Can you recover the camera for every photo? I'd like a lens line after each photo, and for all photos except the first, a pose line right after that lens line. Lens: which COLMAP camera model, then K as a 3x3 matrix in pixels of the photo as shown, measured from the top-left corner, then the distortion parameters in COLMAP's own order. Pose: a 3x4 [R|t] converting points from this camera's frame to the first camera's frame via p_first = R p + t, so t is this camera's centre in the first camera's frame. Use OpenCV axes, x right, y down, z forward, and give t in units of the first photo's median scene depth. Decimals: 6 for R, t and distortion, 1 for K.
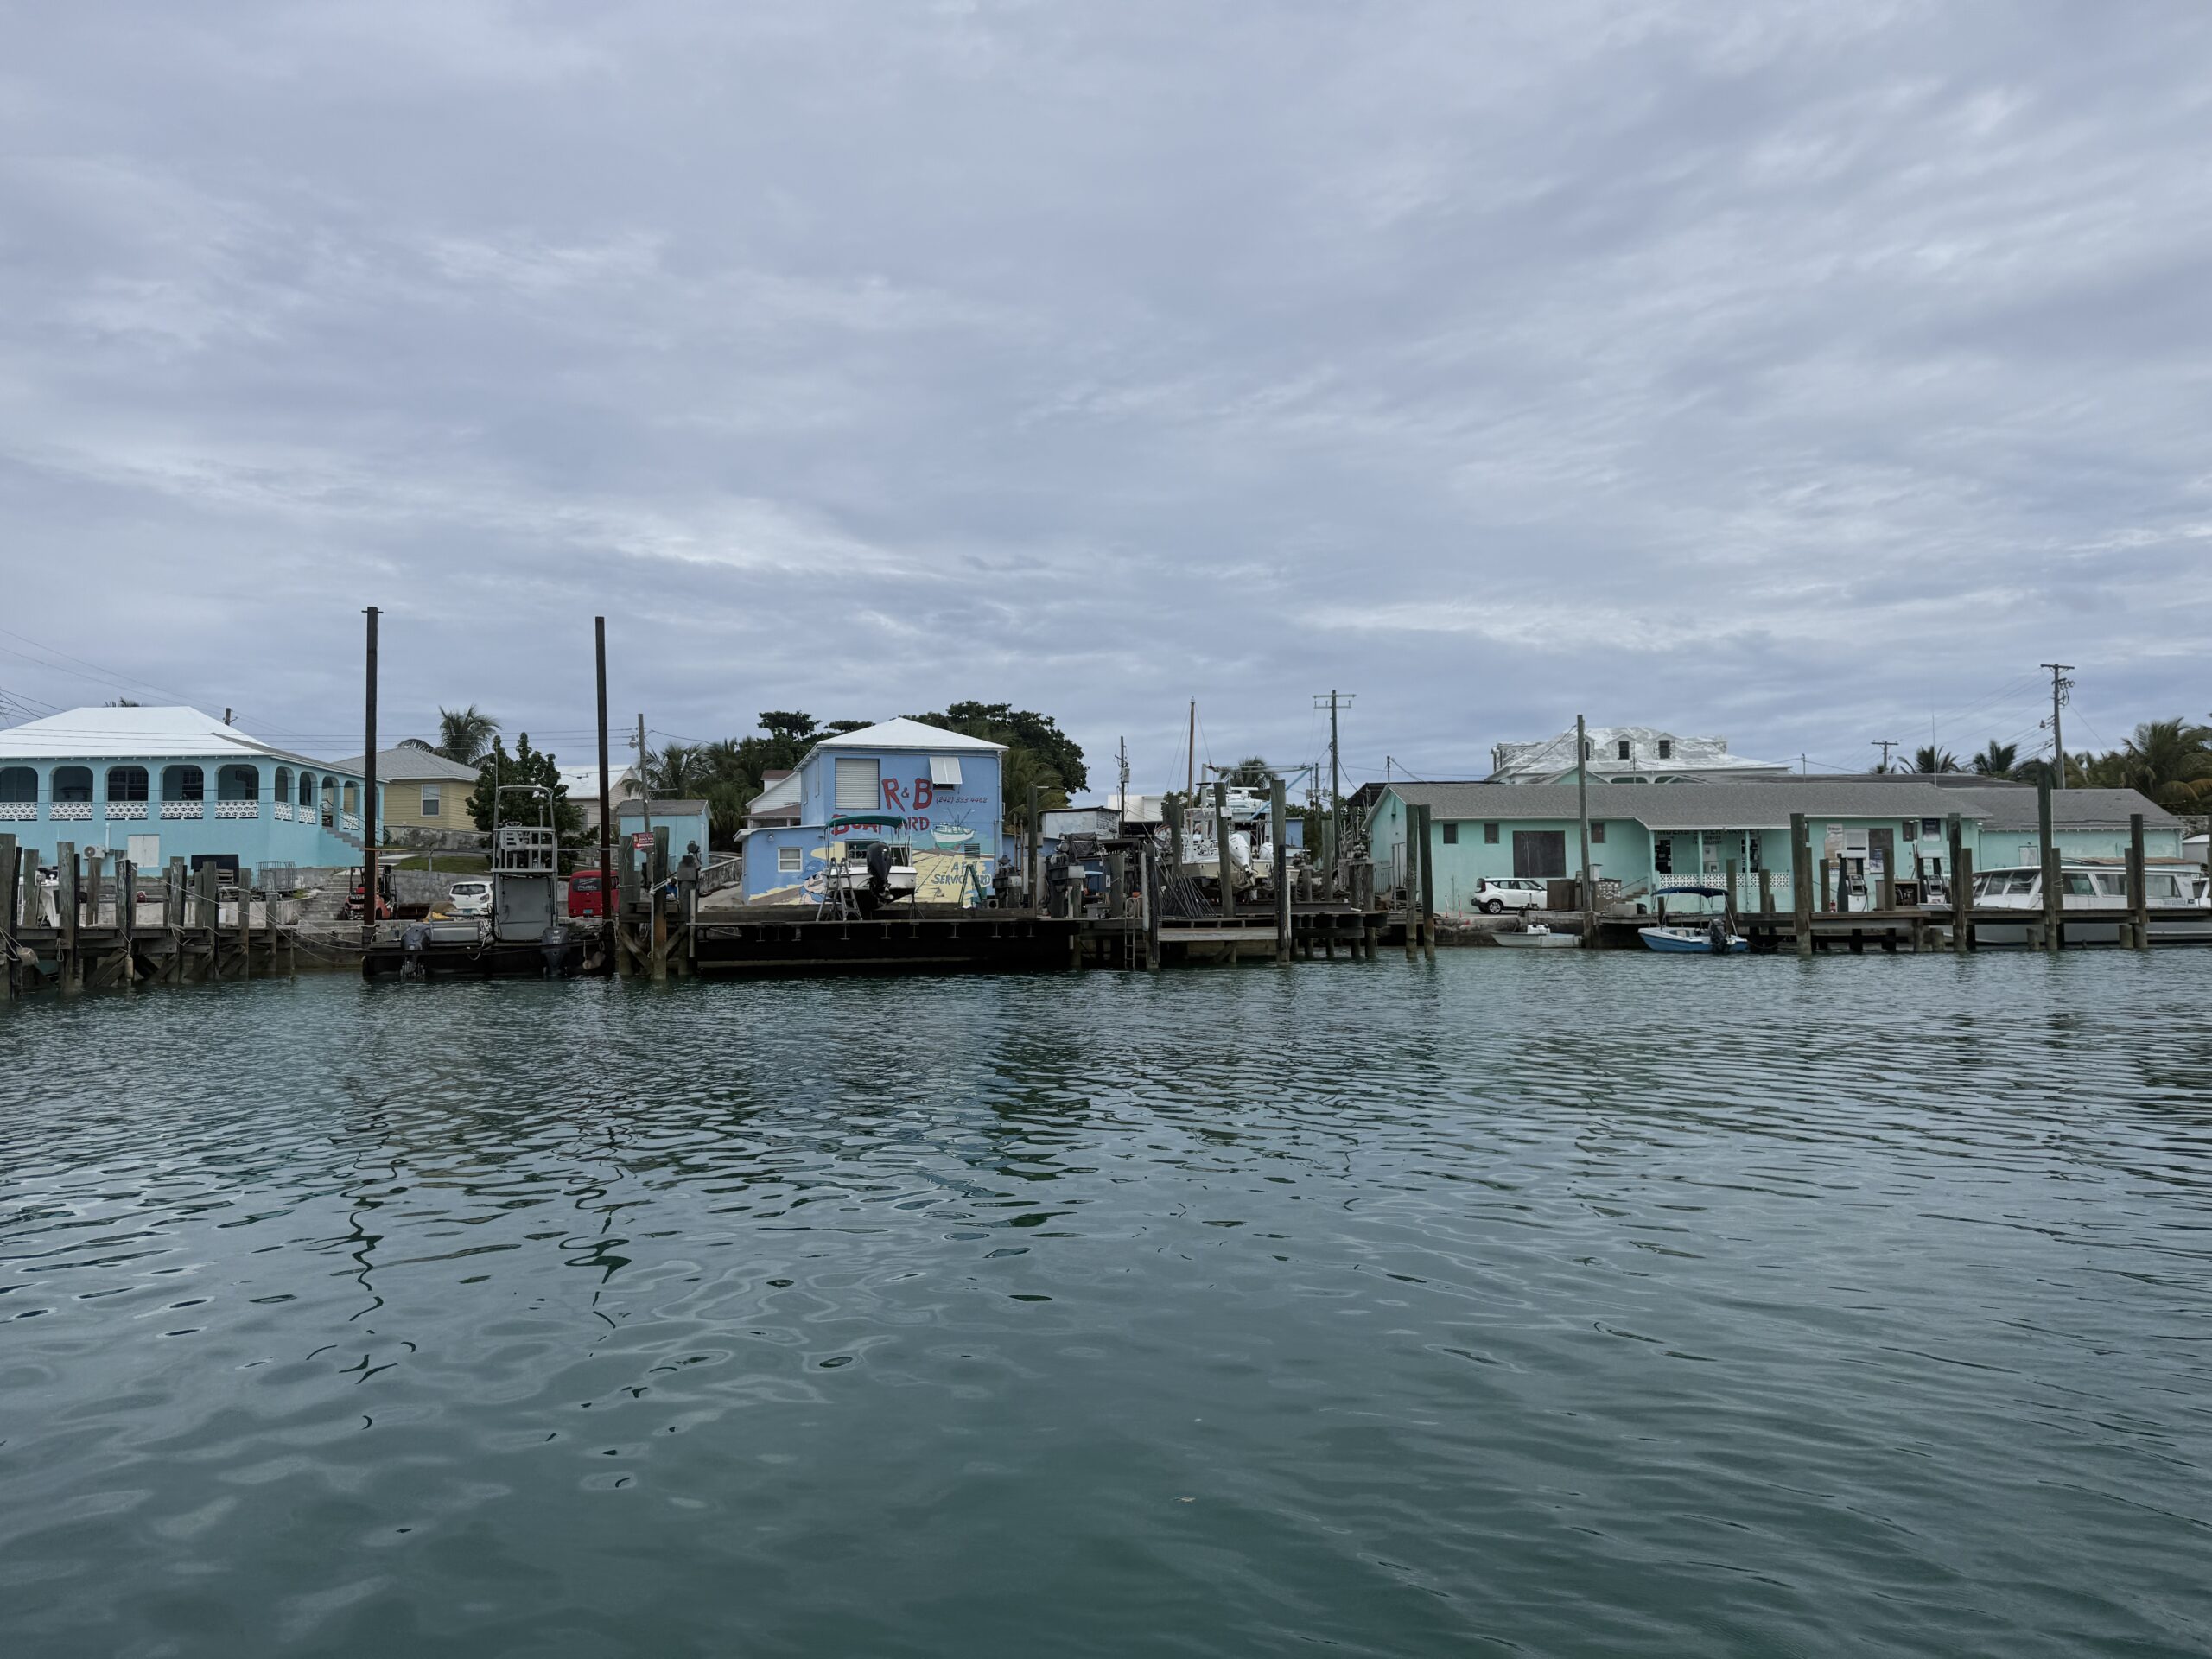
lens RADIAL K [[1565.9, 0, 1100.8], [0, 1565.9, 836.2], [0, 0, 1]] dist [0.032294, -0.047439]
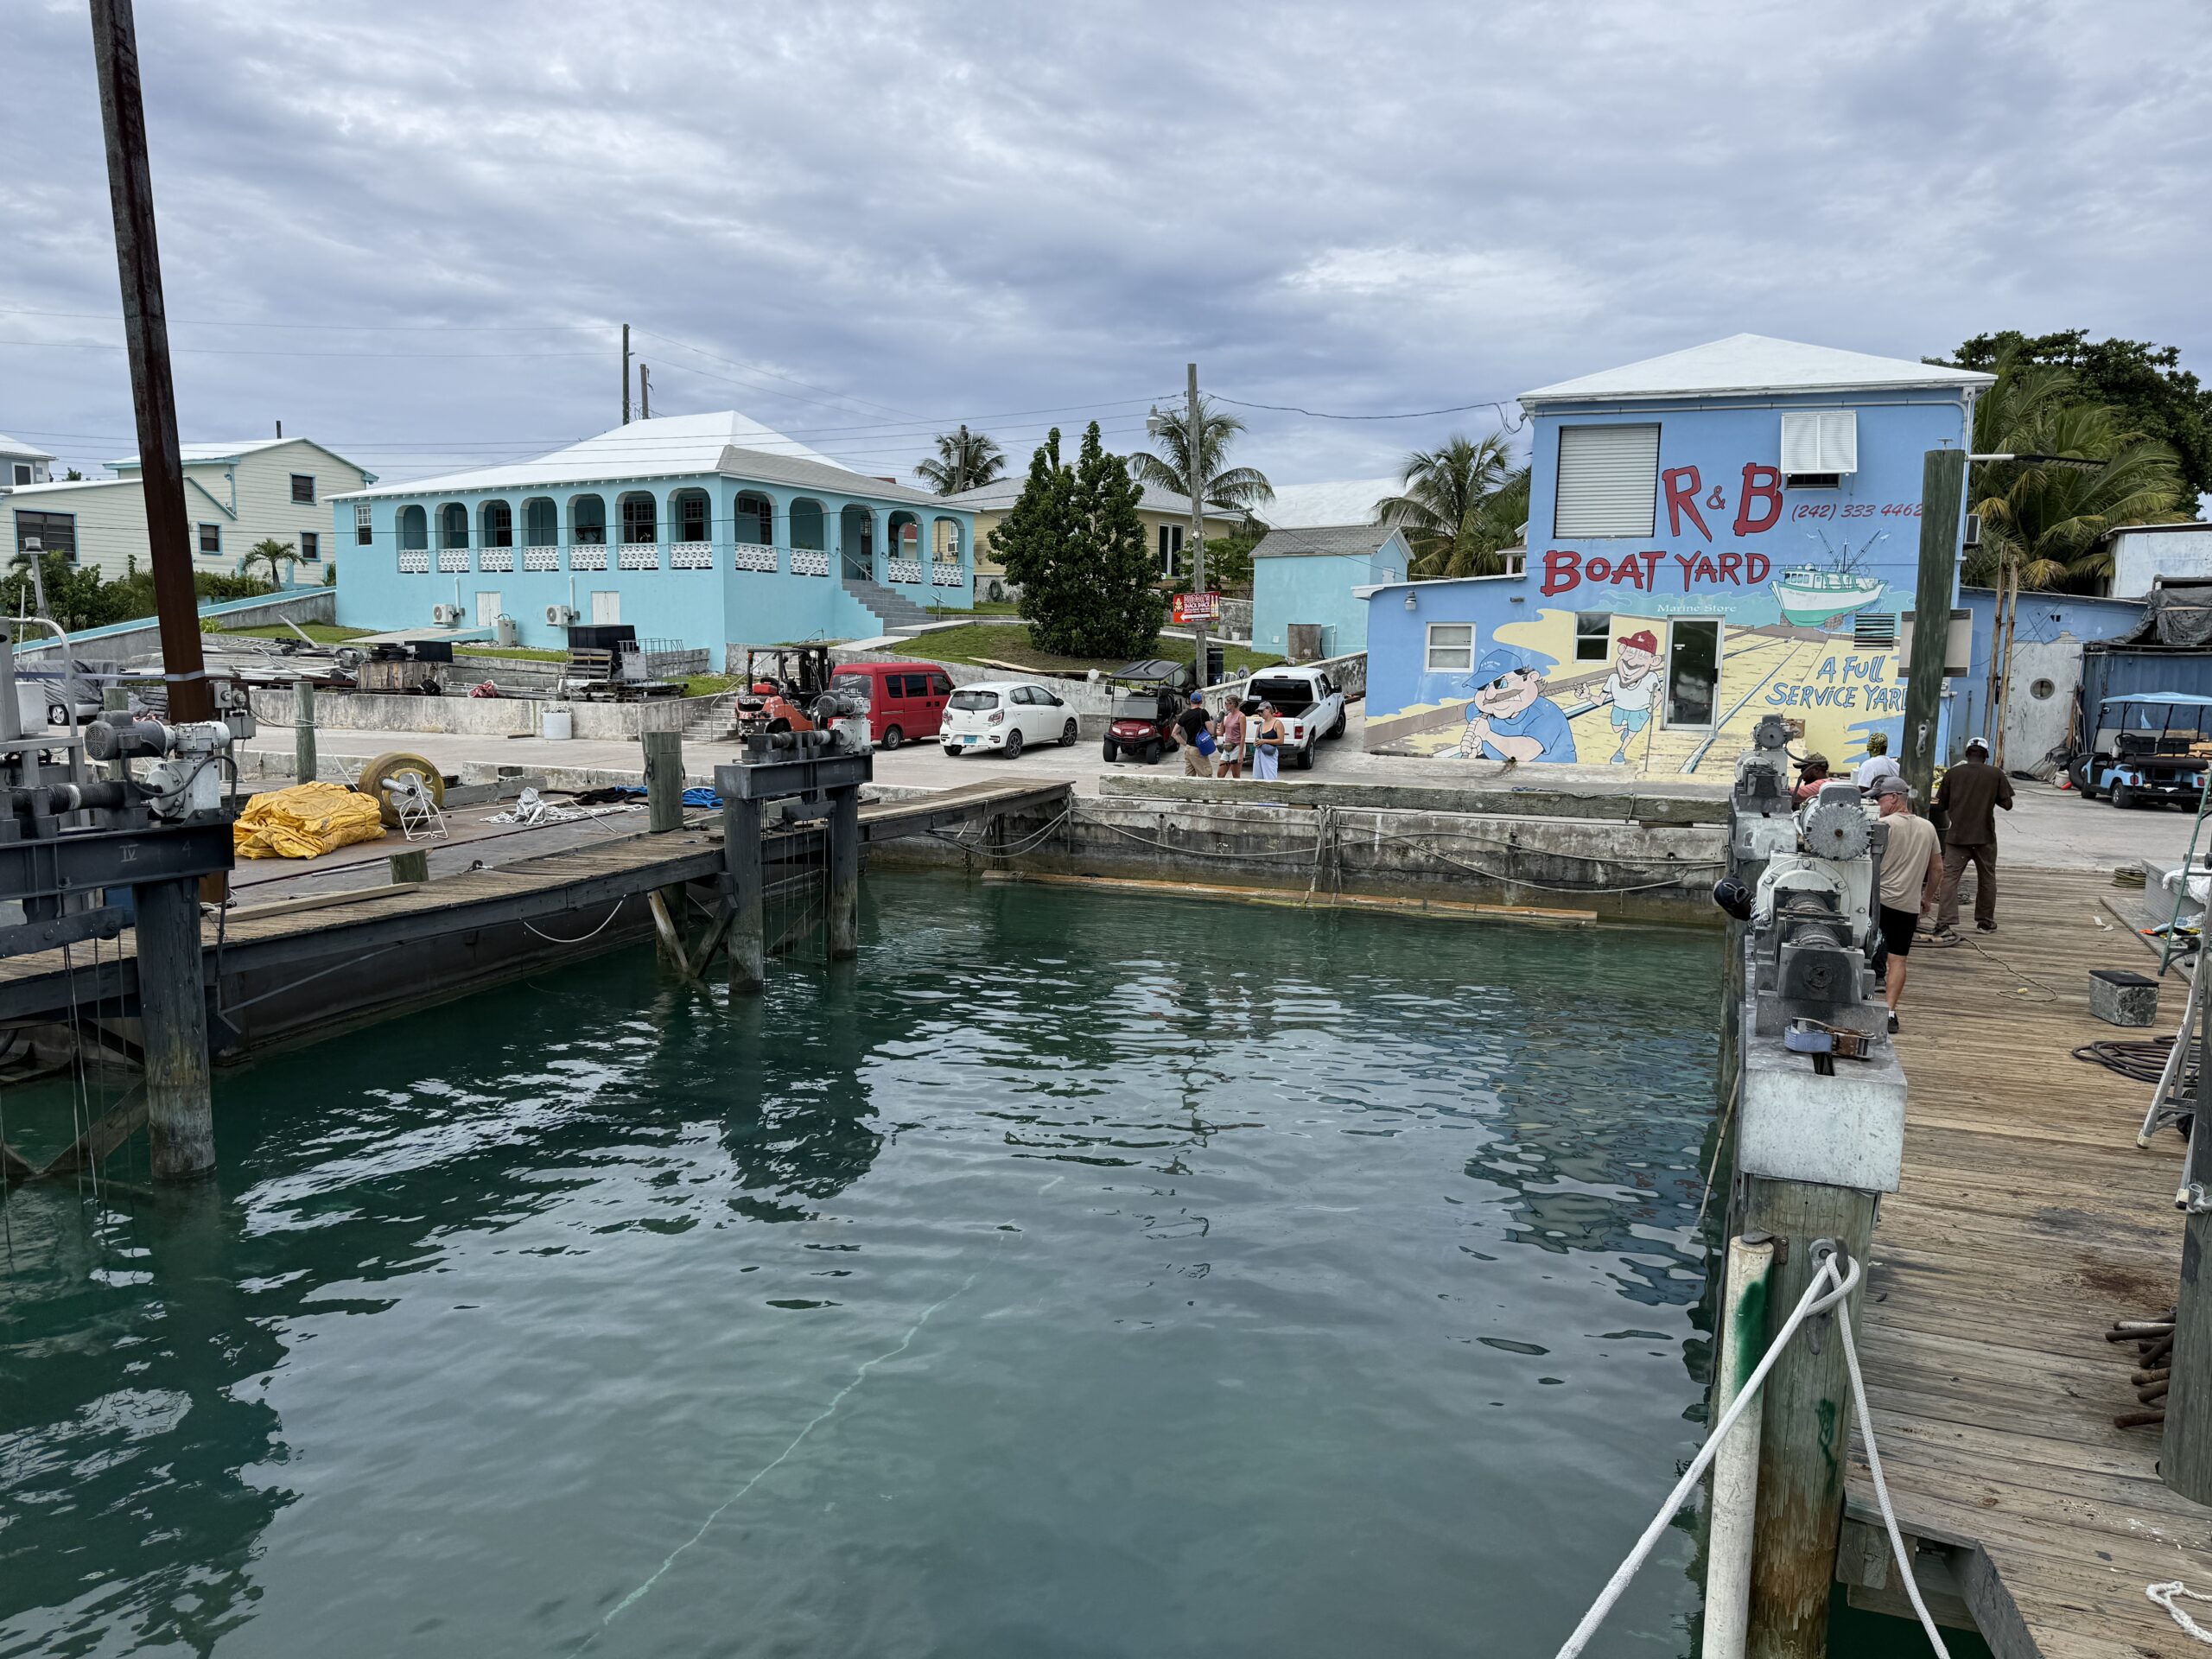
lens RADIAL K [[1565.9, 0, 1047.9], [0, 1565.9, 868.9], [0, 0, 1]] dist [0.032294, -0.047439]
pose [[0.794611, 0.107679, -0.597493, 0.003254], [0.009191, 0.981900, 0.189179, -0.010493], [0.607049, -0.155815, 0.779239, 0.515864]]
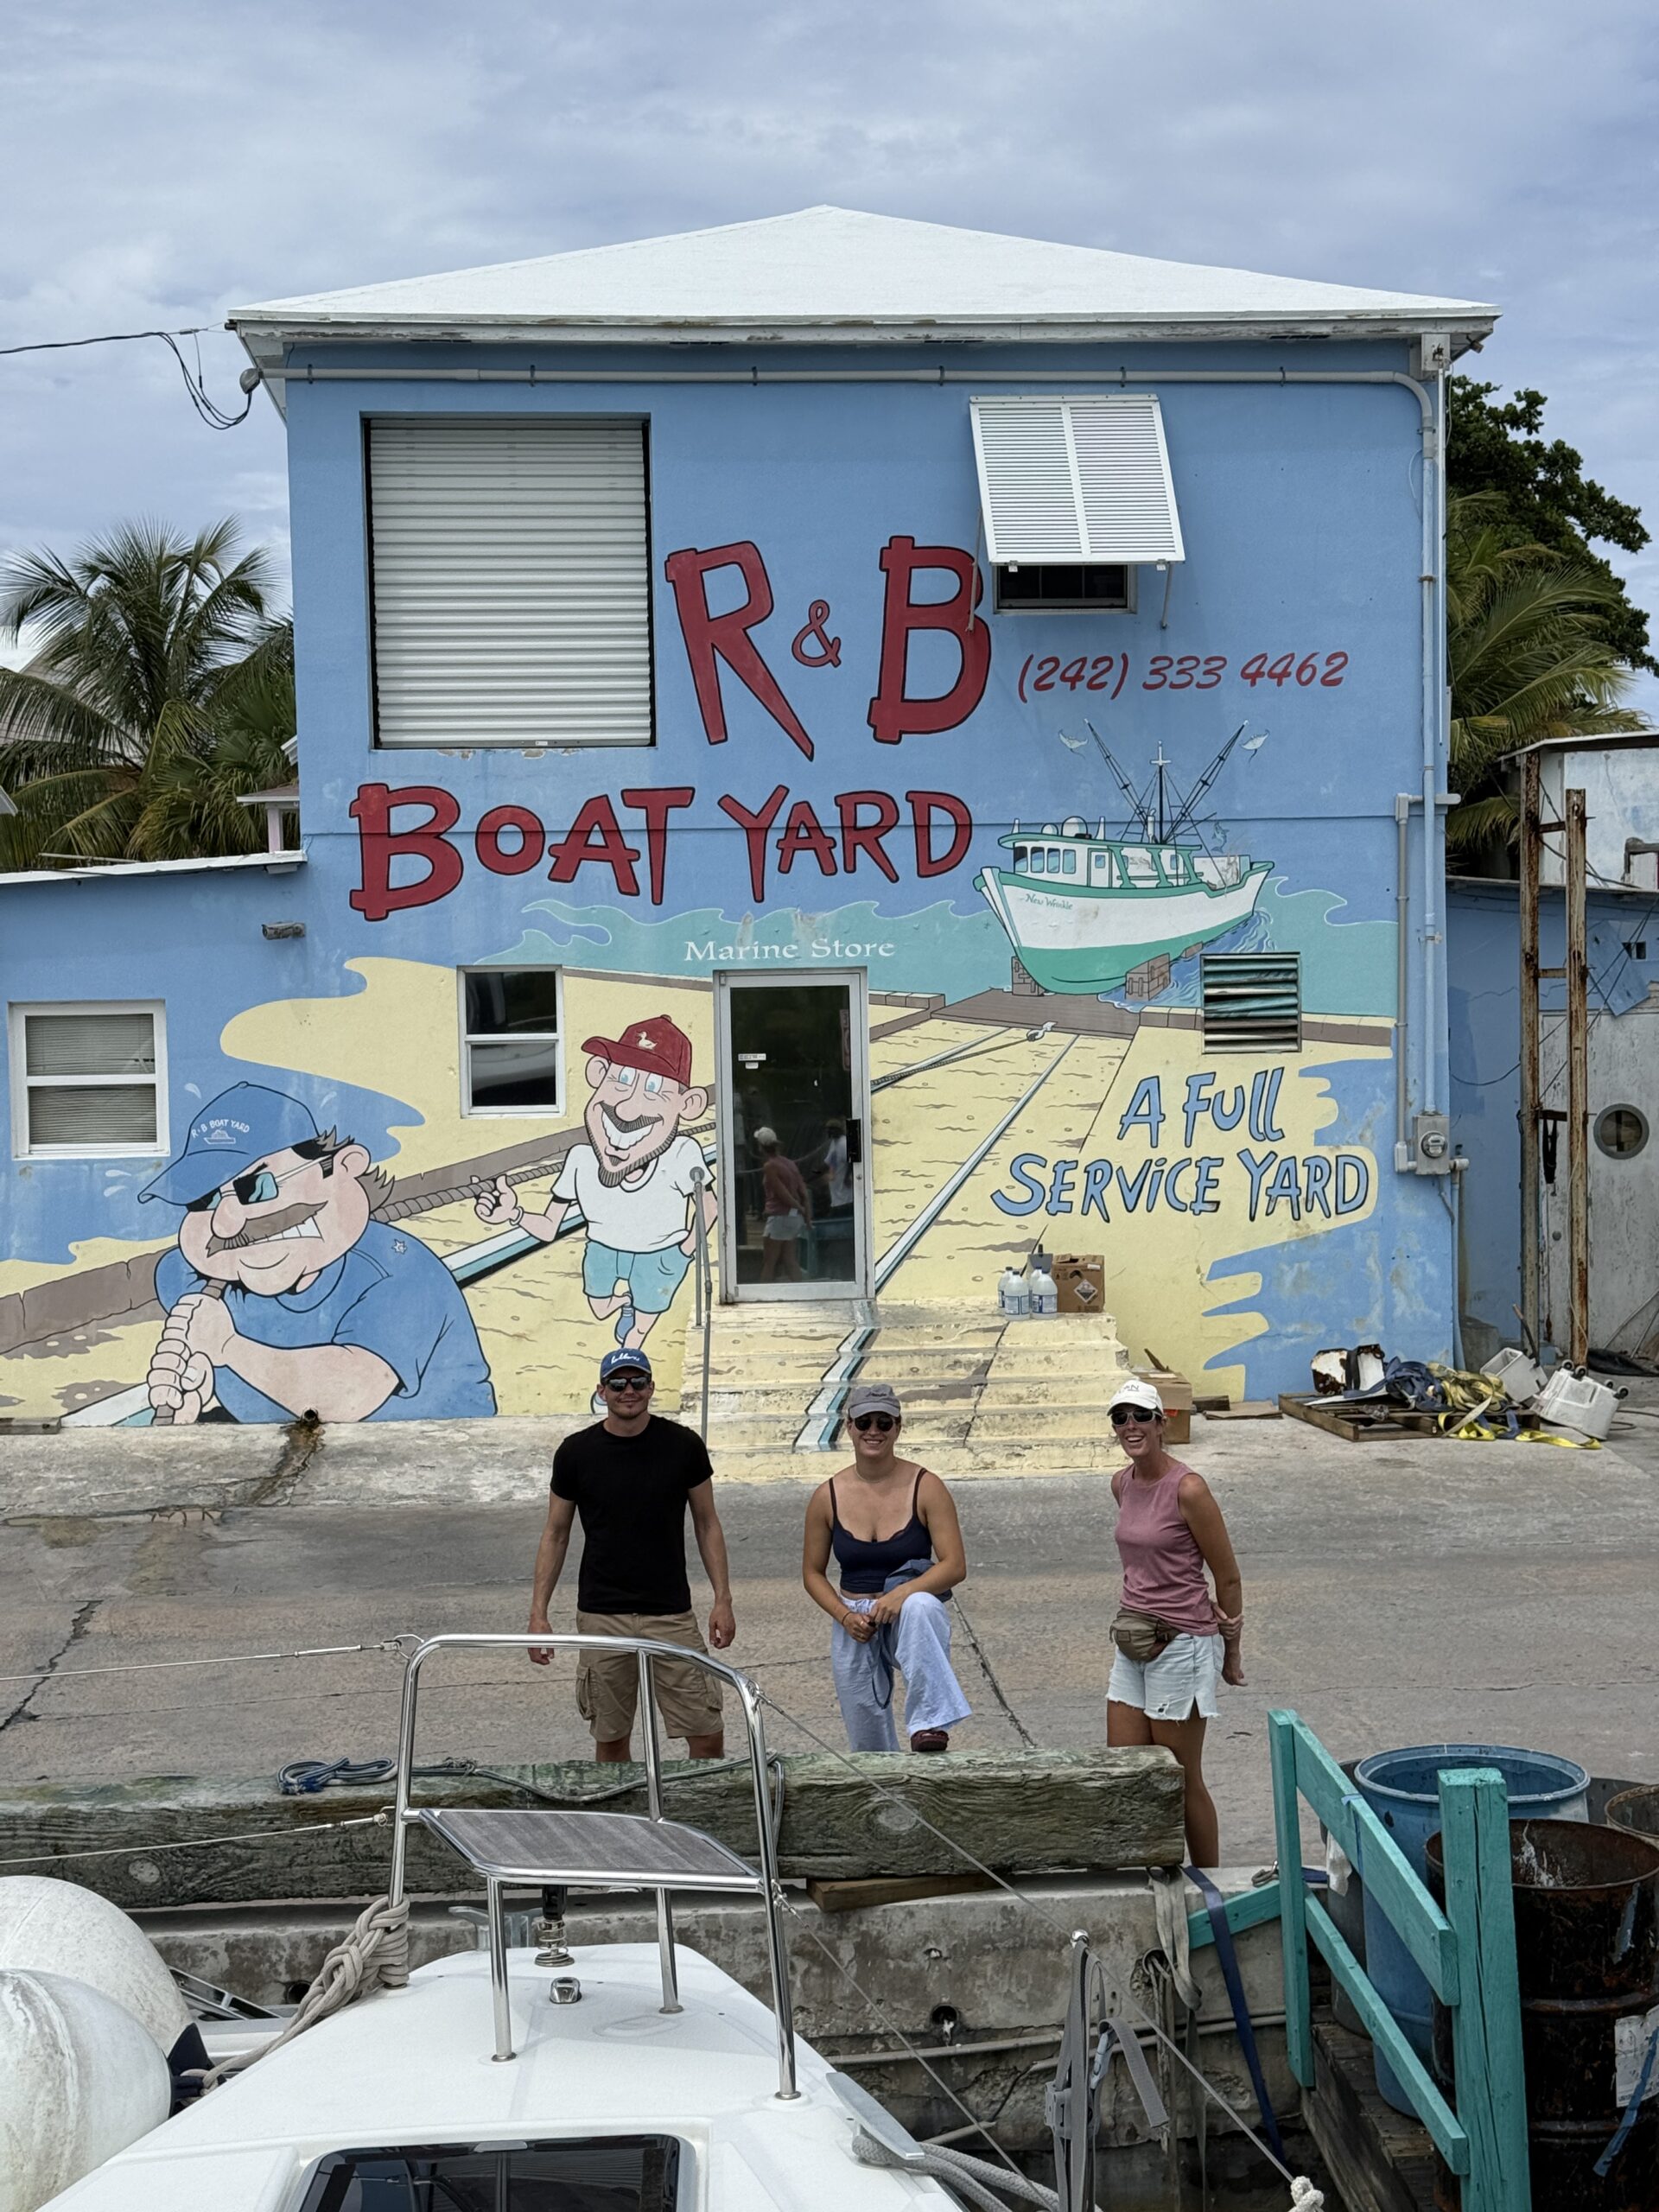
lens RADIAL K [[3135.2, 0, 818.6], [0, 3135.2, 1105.8], [0, 0, 1]] dist [0.114233, 0.000000]
pose [[0.977769, 0.001075, -0.209682, -0.058990], [0.018237, 0.995762, 0.090144, -0.009319], [0.208890, -0.091964, 0.973605, 0.689821]]
